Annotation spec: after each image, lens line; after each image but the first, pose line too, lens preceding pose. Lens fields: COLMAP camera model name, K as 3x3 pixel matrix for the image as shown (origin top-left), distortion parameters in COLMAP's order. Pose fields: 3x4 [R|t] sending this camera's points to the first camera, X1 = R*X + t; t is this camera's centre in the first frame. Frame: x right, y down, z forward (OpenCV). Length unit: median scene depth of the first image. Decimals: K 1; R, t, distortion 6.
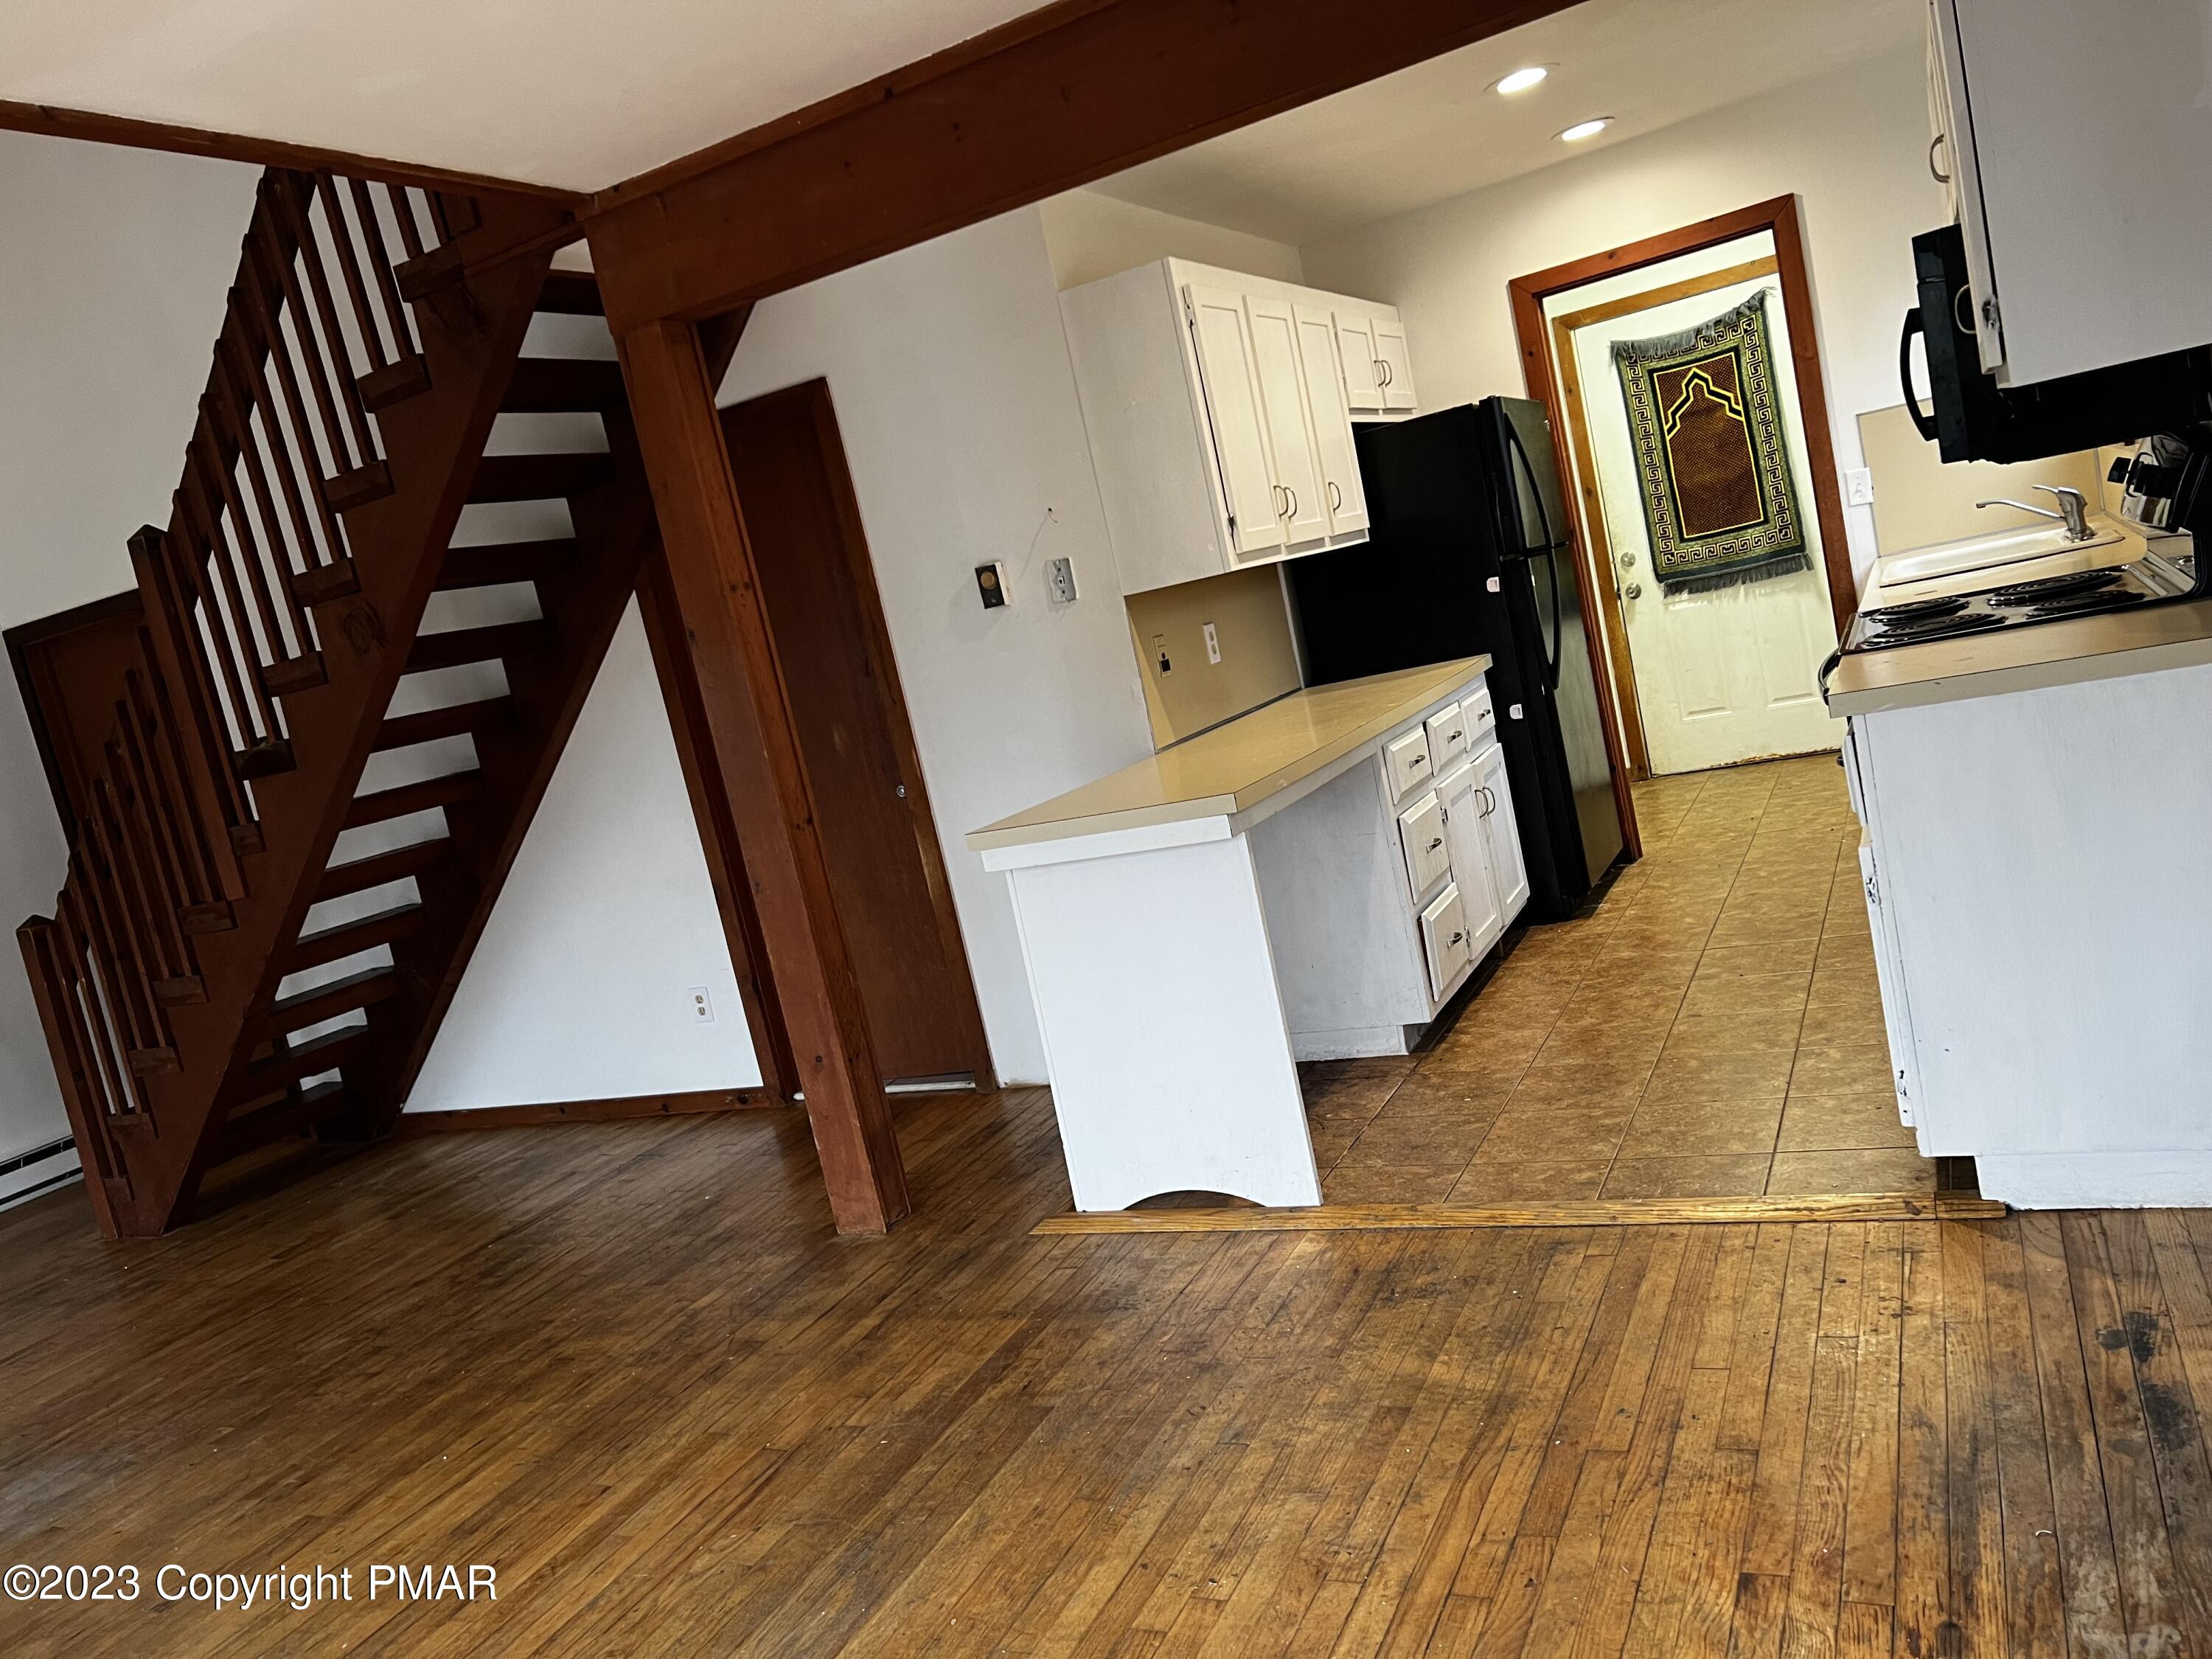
lens RADIAL K [[1643.0, 0, 1118.3], [0, 1643.0, 835.7], [0, 0, 1]] dist [0.057467, -0.054289]
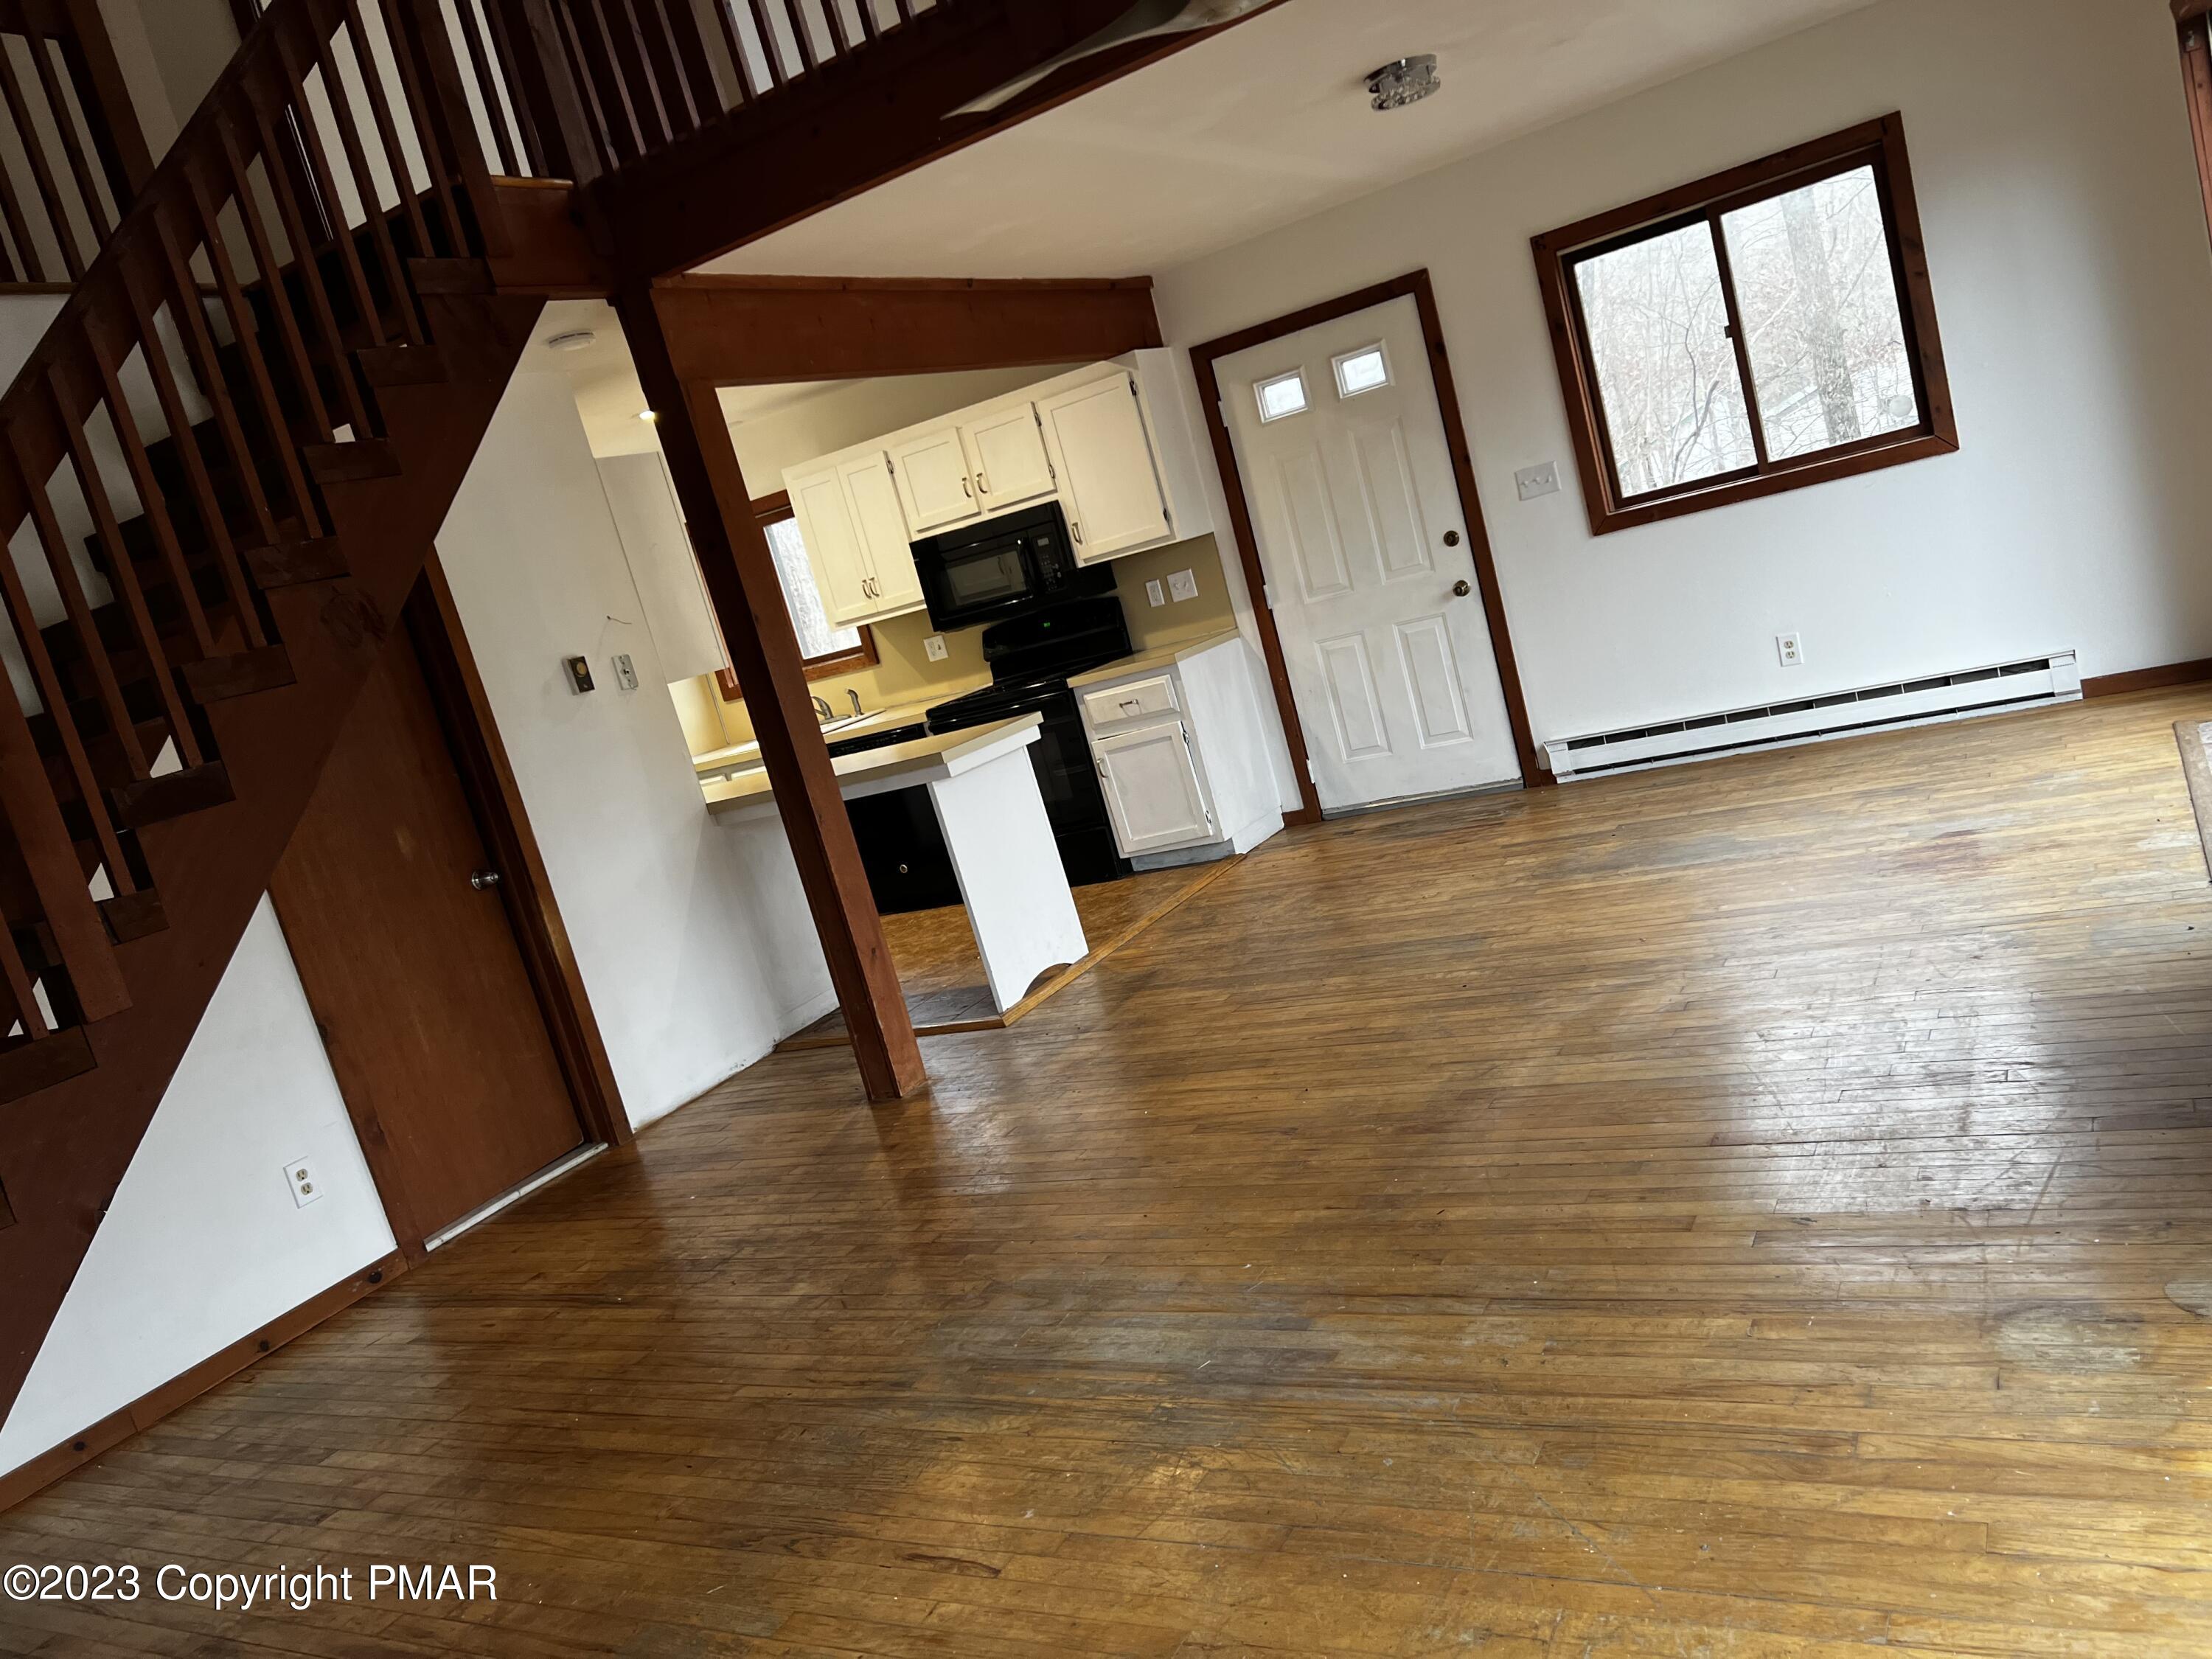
lens RADIAL K [[1643.0, 0, 1121.6], [0, 1643.0, 835.9], [0, 0, 1]] dist [0.057467, -0.054289]
pose [[0.106568, 0.019971, 0.994105, -1.420755], [0.376422, 0.924572, -0.058927, 0.200573], [-0.920299, 0.380483, 0.091012, 0.678512]]
